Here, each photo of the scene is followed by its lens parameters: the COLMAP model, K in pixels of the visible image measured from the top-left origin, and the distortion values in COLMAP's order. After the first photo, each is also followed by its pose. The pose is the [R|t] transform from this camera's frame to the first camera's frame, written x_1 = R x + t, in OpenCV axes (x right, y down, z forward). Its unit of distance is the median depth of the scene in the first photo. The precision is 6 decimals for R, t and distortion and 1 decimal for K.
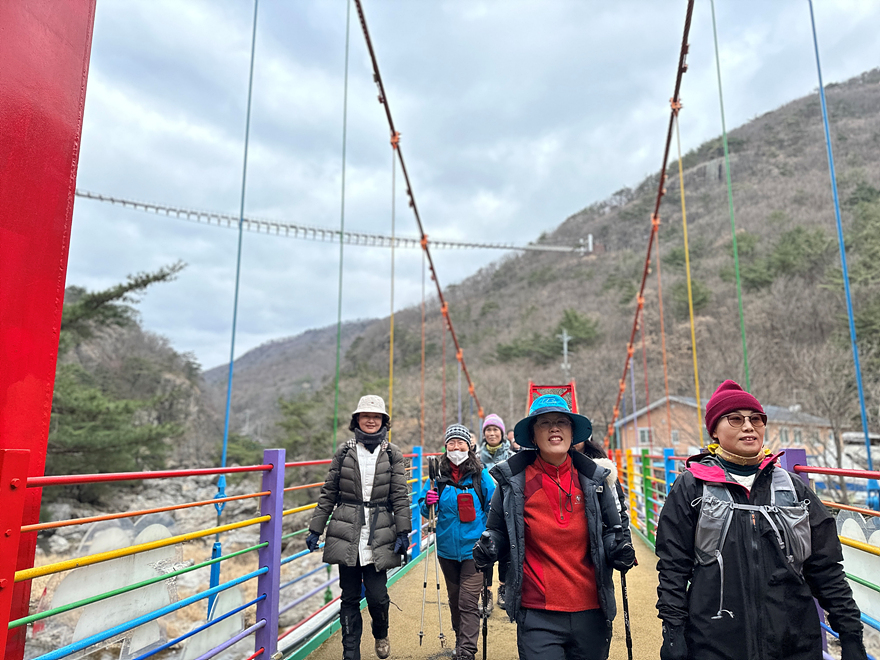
lens RADIAL K [[642.9, 0, 440.0], [0, 642.9, 330.0], [0, 0, 1]] dist [0.052013, -0.066101]
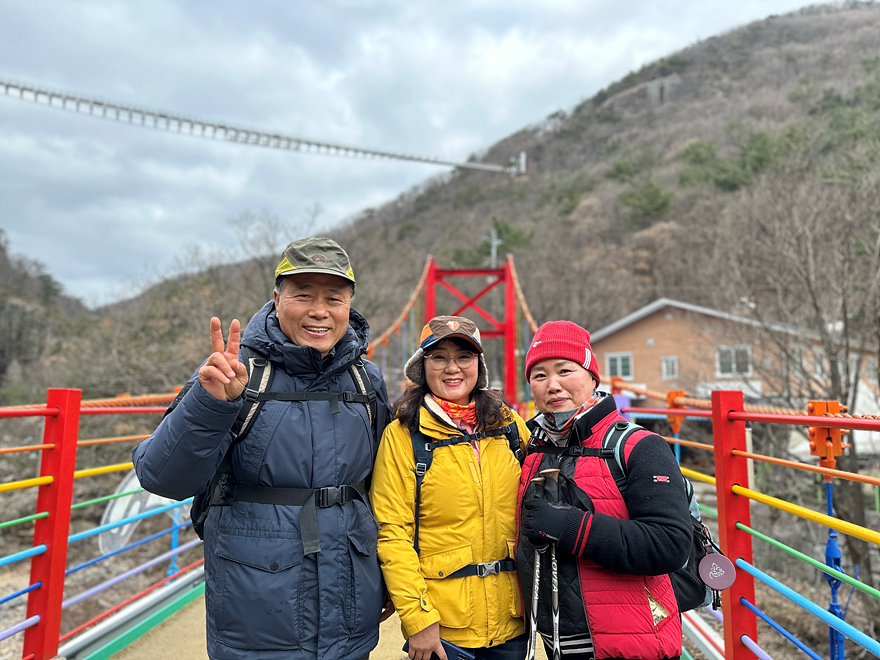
lens RADIAL K [[642.9, 0, 440.0], [0, 642.9, 330.0], [0, 0, 1]] dist [0.052013, -0.066101]
pose [[0.993481, 0.011801, 0.113390, 0.020928], [-0.021881, 0.995874, 0.088068, 0.021218], [-0.111882, -0.089975, 0.989640, 0.110410]]
